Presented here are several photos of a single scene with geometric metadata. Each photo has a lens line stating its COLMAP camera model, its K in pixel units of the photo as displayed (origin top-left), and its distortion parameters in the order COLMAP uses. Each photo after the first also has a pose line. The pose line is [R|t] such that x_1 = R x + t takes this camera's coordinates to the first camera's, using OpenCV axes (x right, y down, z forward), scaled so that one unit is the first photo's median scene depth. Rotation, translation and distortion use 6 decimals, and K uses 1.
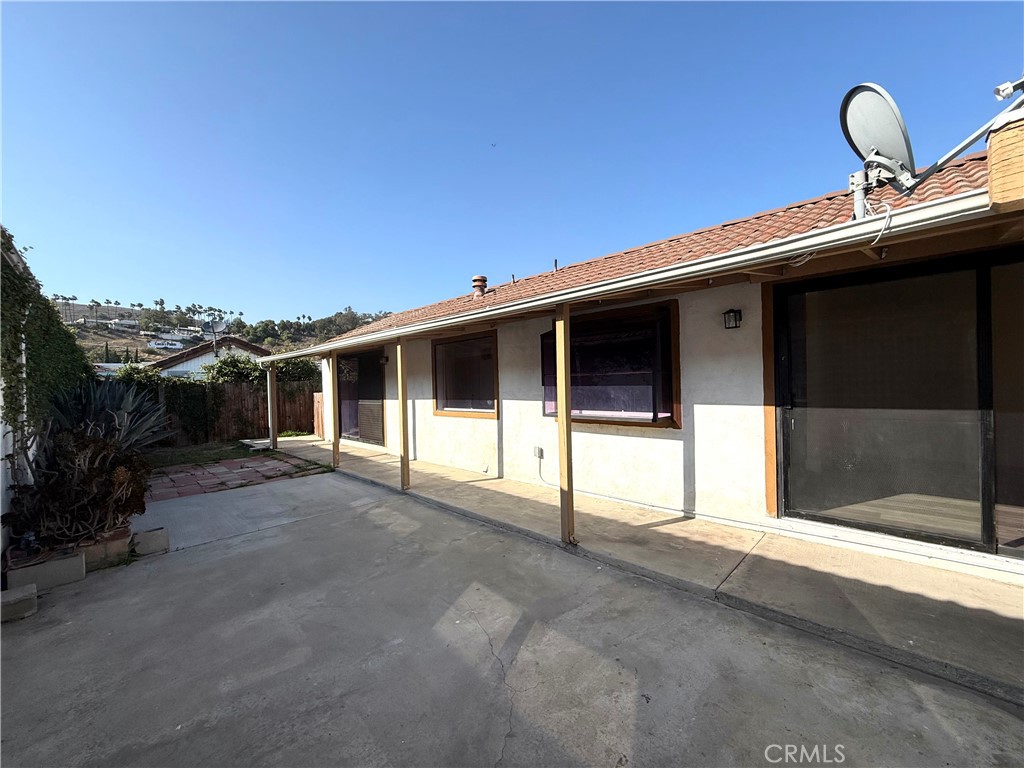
lens RADIAL K [[418.8, 0, 512.0], [0, 418.8, 384.0], [0, 0, 1]] dist [0.001776, 0.000098]
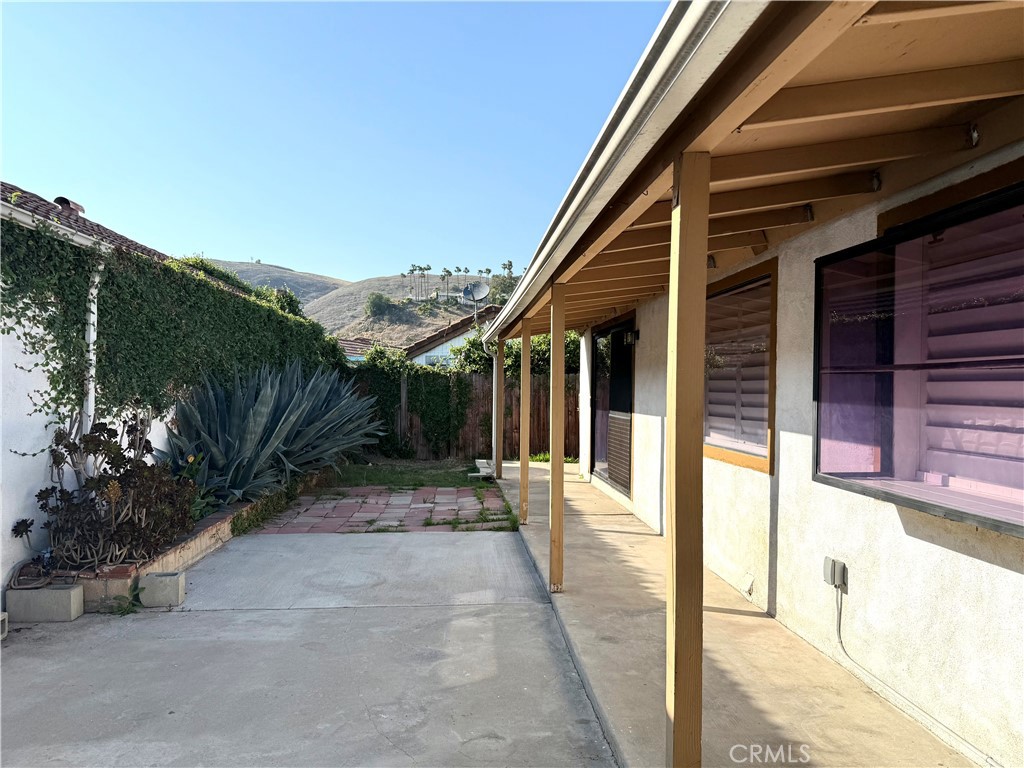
lens RADIAL K [[722.9, 0, 524.9], [0, 722.9, 382.3], [0, 0, 1]] dist [0.078260, -0.111833]
pose [[0.757511, 0.032575, -0.652010, 0.252774], [-0.033642, 0.999375, 0.010844, -0.006672], [0.651955, 0.013721, 0.758133, 0.285494]]
